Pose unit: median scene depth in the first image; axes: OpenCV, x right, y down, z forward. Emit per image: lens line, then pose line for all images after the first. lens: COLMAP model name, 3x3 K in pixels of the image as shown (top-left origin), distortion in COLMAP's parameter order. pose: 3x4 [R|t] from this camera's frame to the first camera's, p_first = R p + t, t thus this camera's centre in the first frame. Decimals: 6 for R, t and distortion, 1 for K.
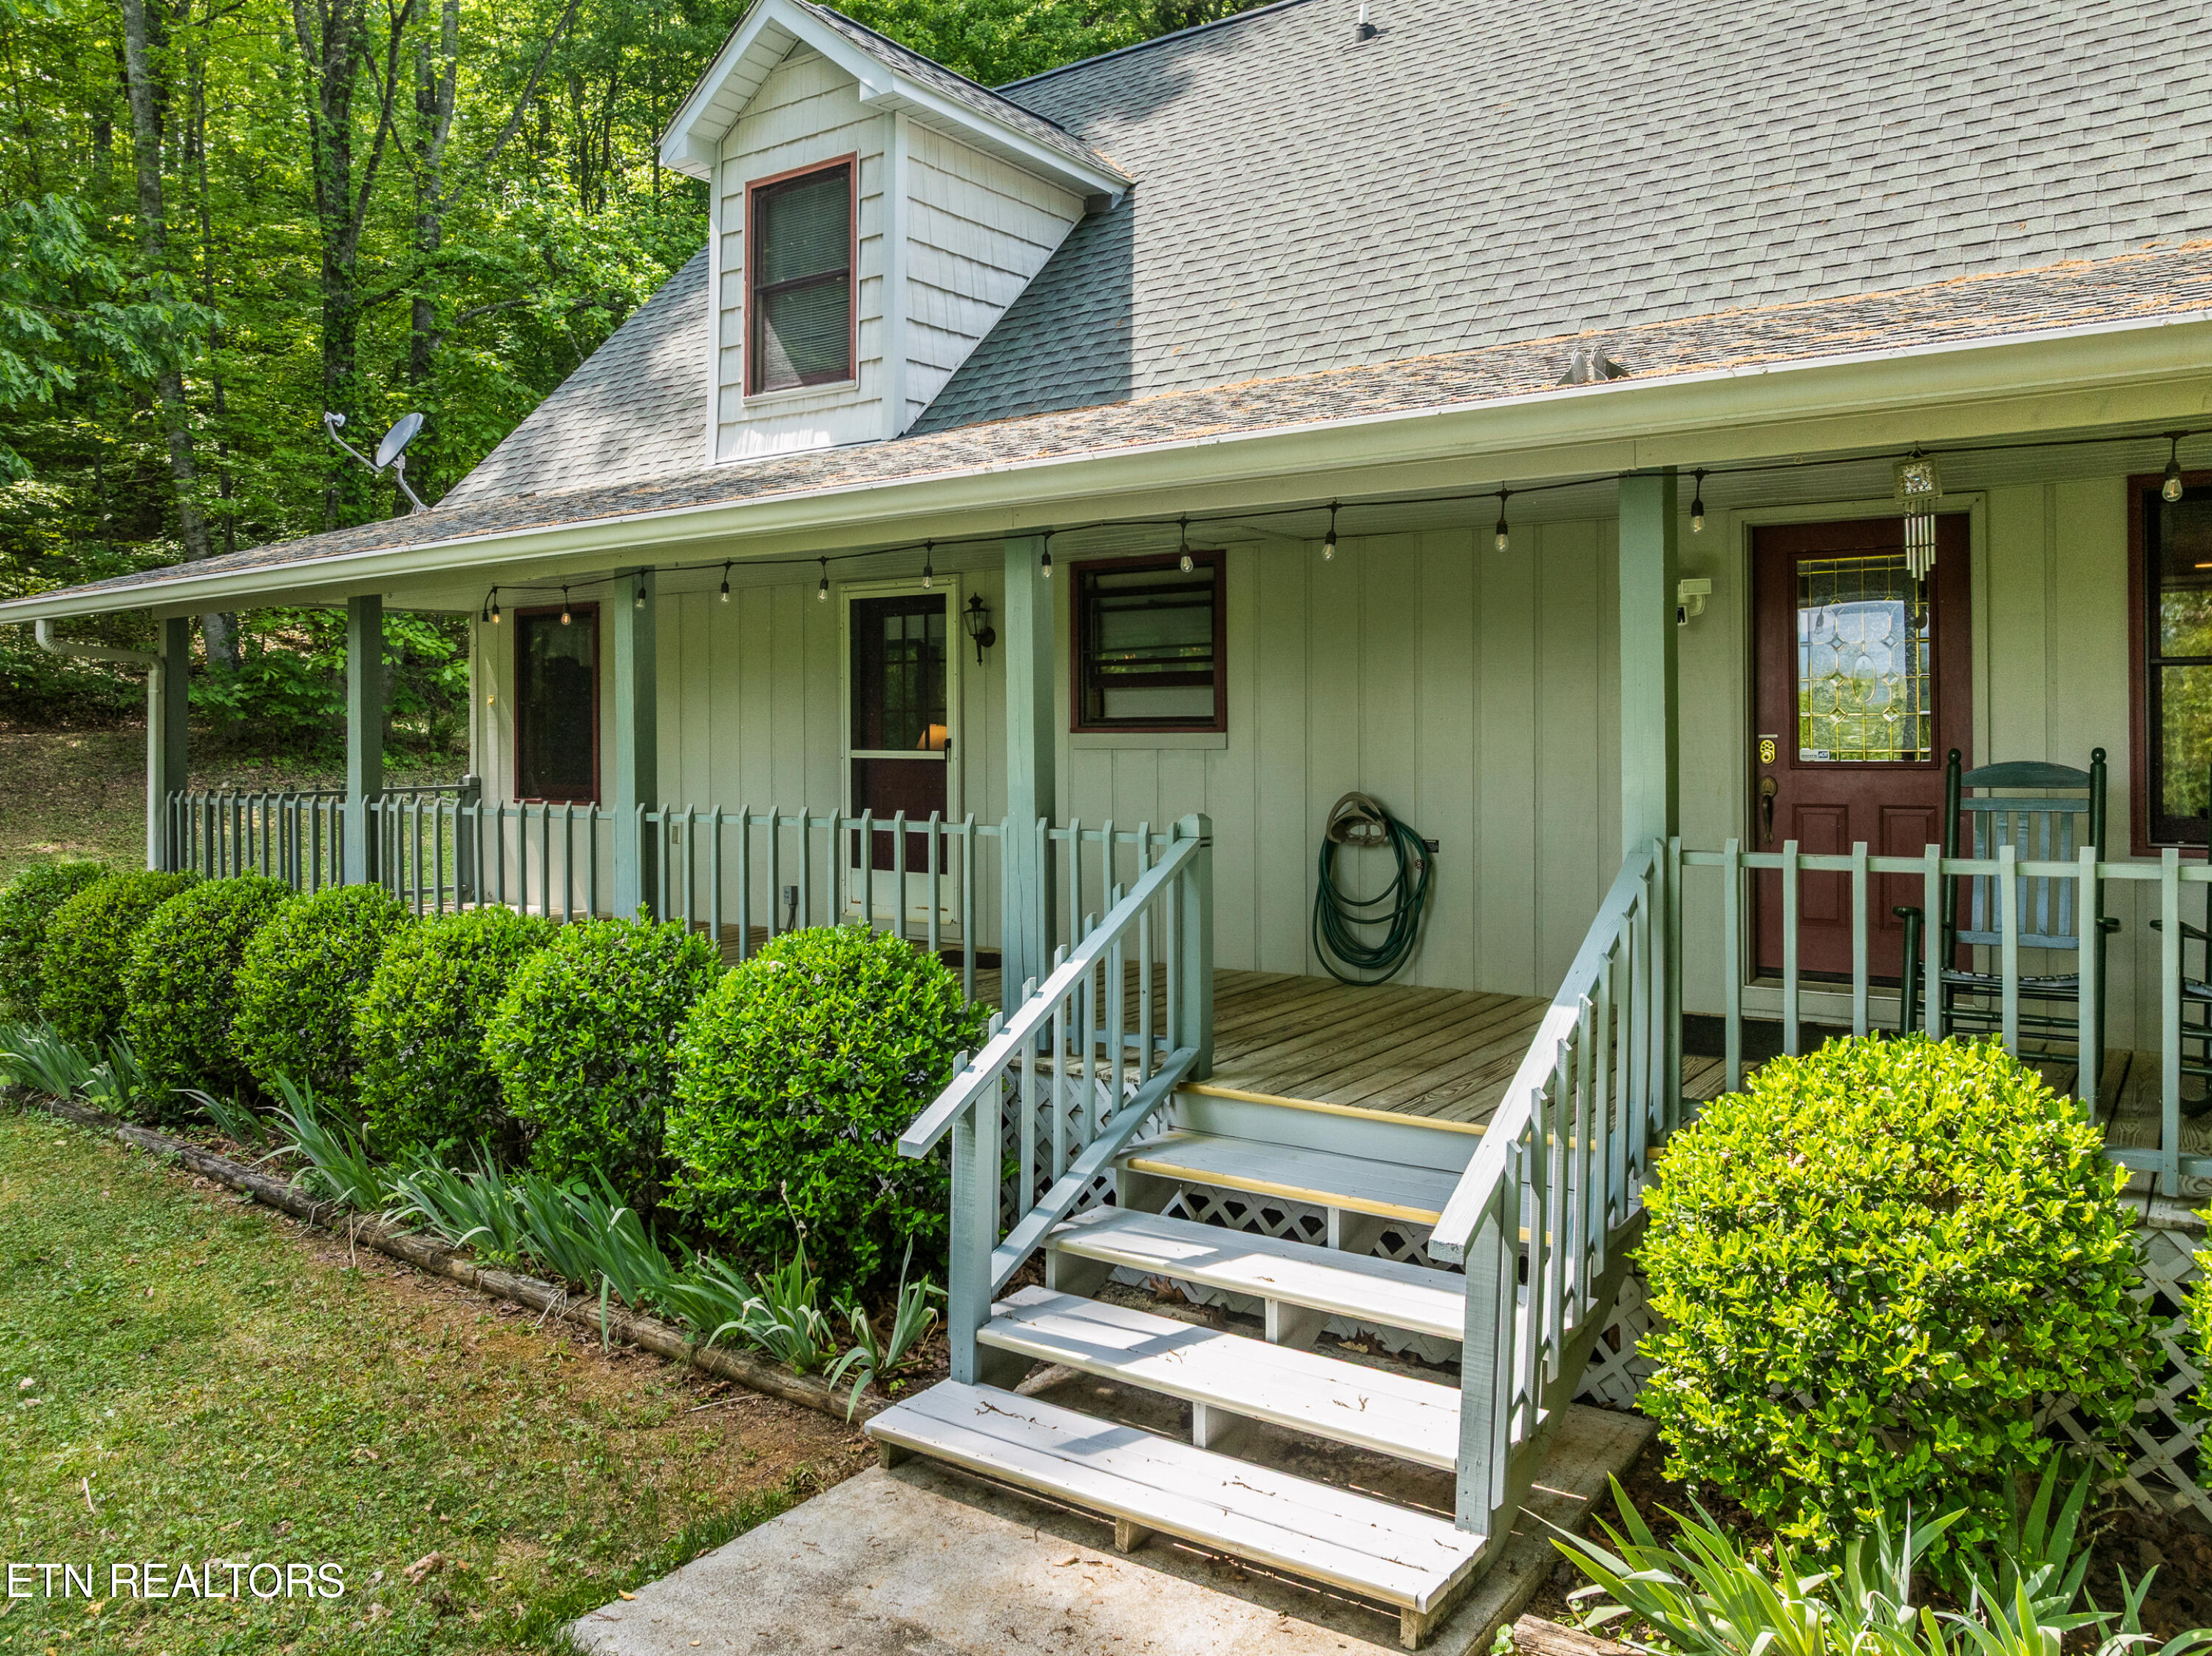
lens RADIAL K [[1656.4, 0, 1118.7], [0, 1656.4, 768.6], [0, 0, 1]] dist [-0.033138, 0.002753]
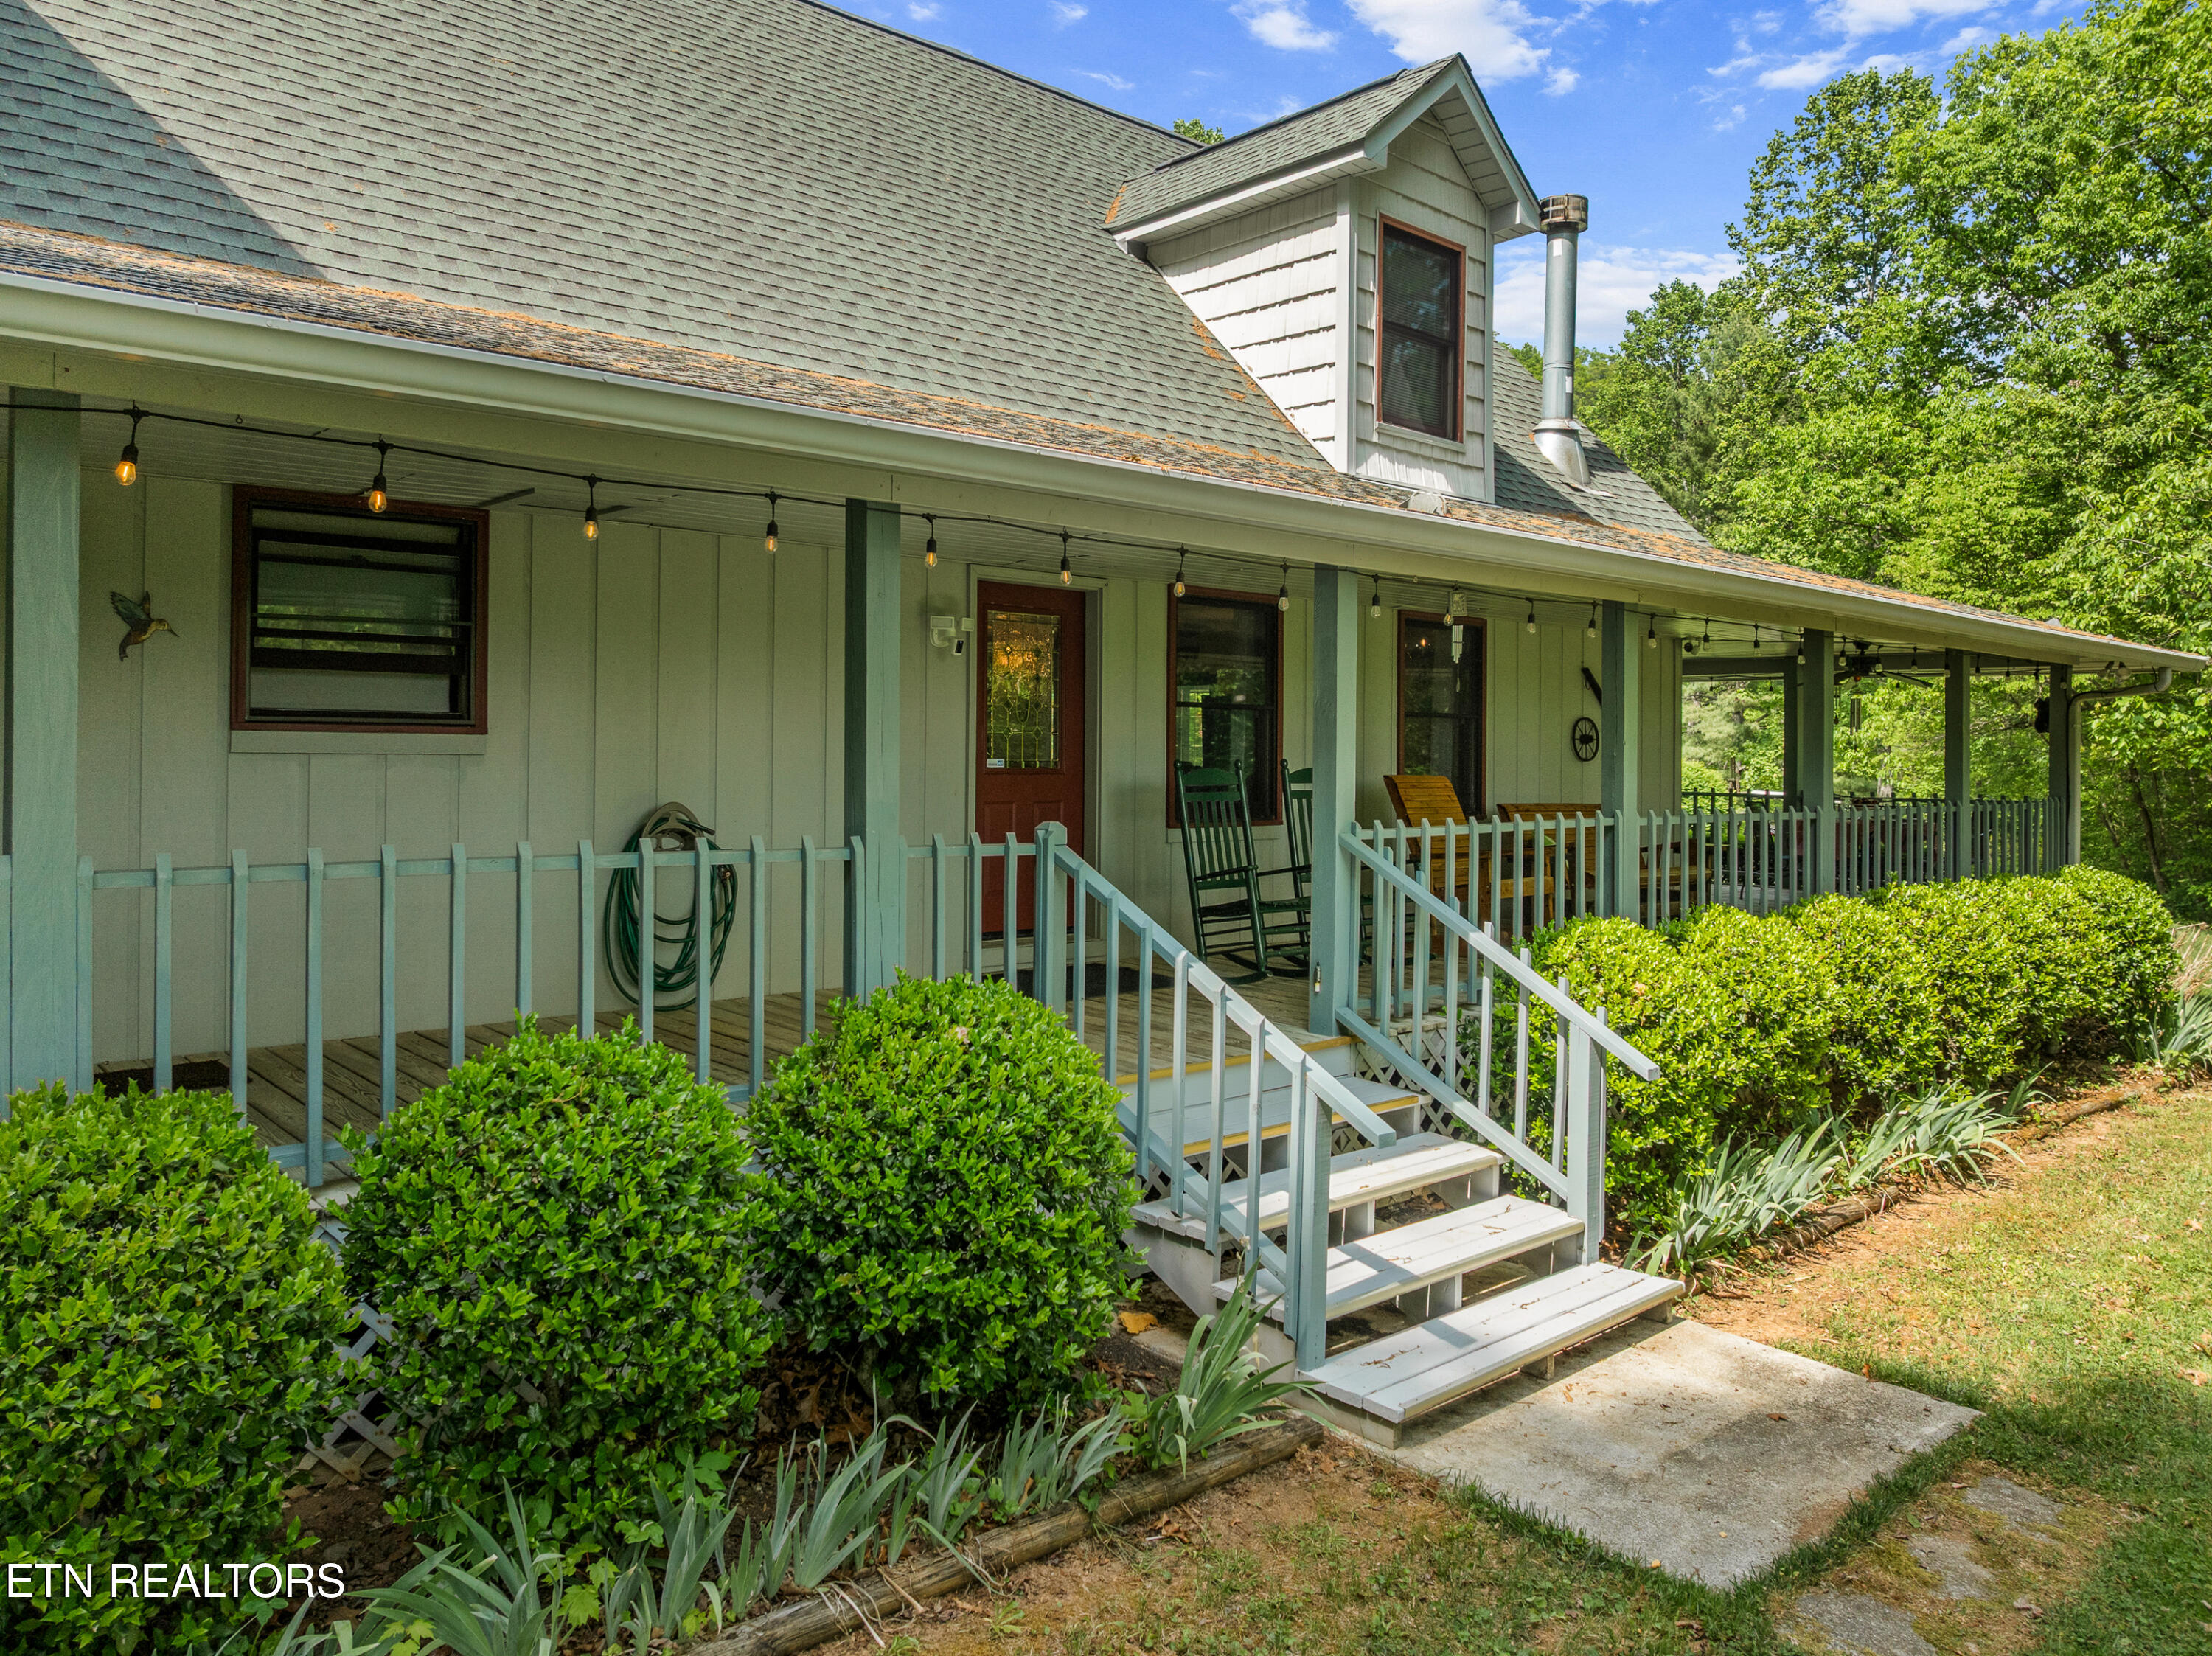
lens RADIAL K [[1659.9, 0, 1156.6], [0, 1659.9, 735.4], [0, 0, 1]] dist [-0.007040, -0.001363]
pose [[0.190691, -0.004918, 0.981638, -0.715426], [-0.000102, 0.999987, 0.005029, -0.026361], [-0.981650, -0.001060, 0.190688, 0.551624]]
